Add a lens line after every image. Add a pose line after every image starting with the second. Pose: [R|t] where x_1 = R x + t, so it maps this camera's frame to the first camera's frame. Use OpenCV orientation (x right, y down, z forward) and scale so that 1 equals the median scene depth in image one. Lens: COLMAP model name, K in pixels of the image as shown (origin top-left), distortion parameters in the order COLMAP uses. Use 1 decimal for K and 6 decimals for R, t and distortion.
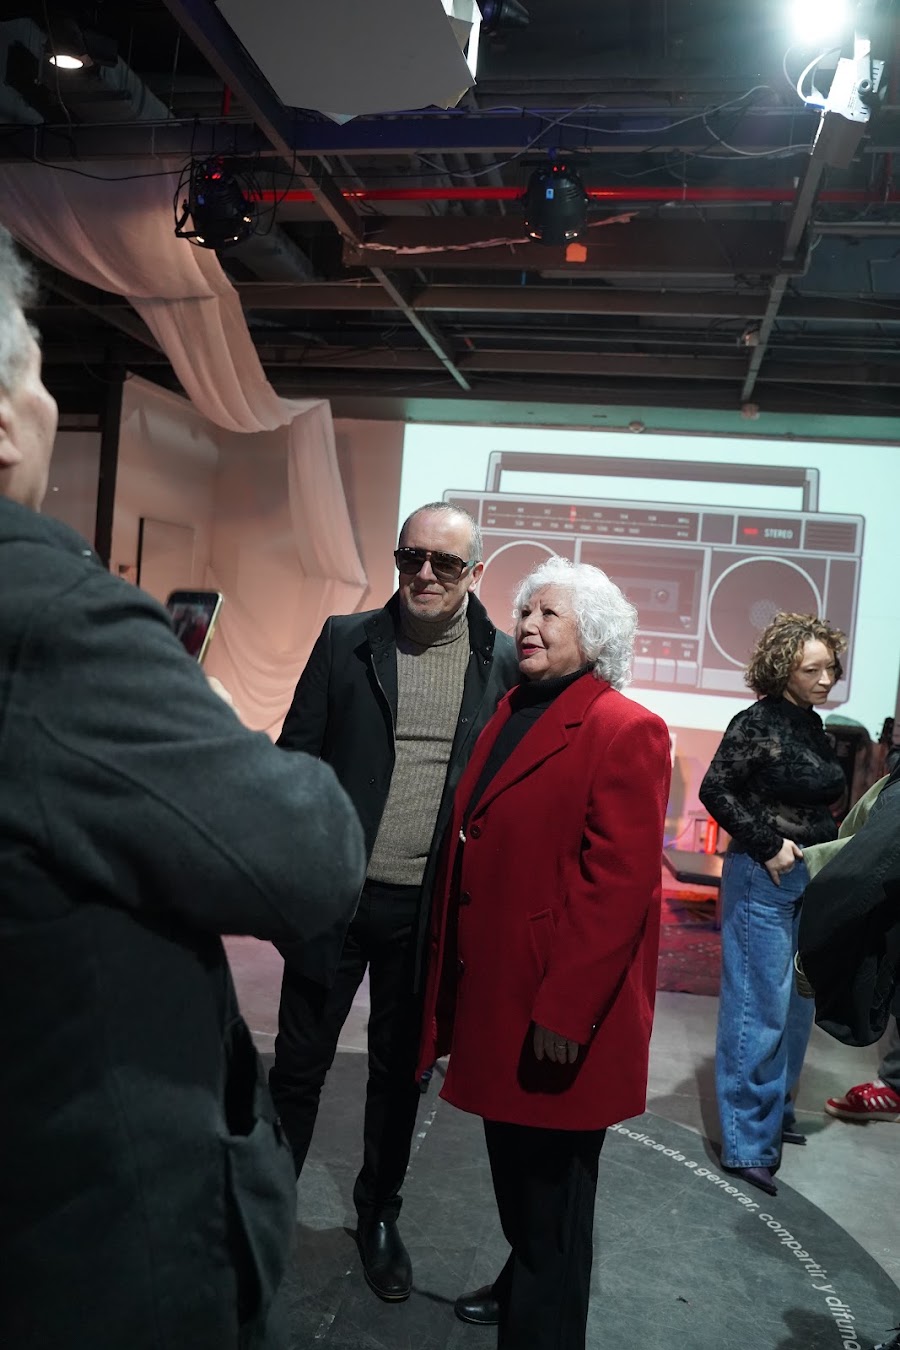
lens RADIAL K [[1109.7, 0, 416.3], [0, 1109.7, 678.6], [0, 0, 1]] dist [-0.079527, 0.012377]
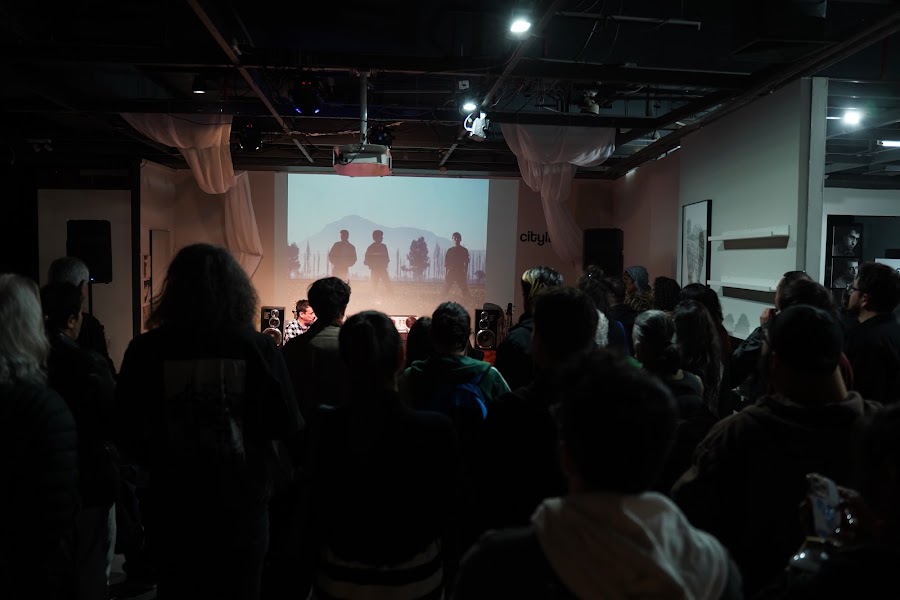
lens RADIAL K [[738.6, 0, 450.0], [0, 738.6, 300.0], [0, 0, 1]] dist [-0.081326, 0.001035]
pose [[0.950371, -0.077399, 0.301337, -0.152835], [0.065750, 0.996651, 0.048624, -0.052912], [-0.304091, -0.026398, 0.952277, -0.431790]]
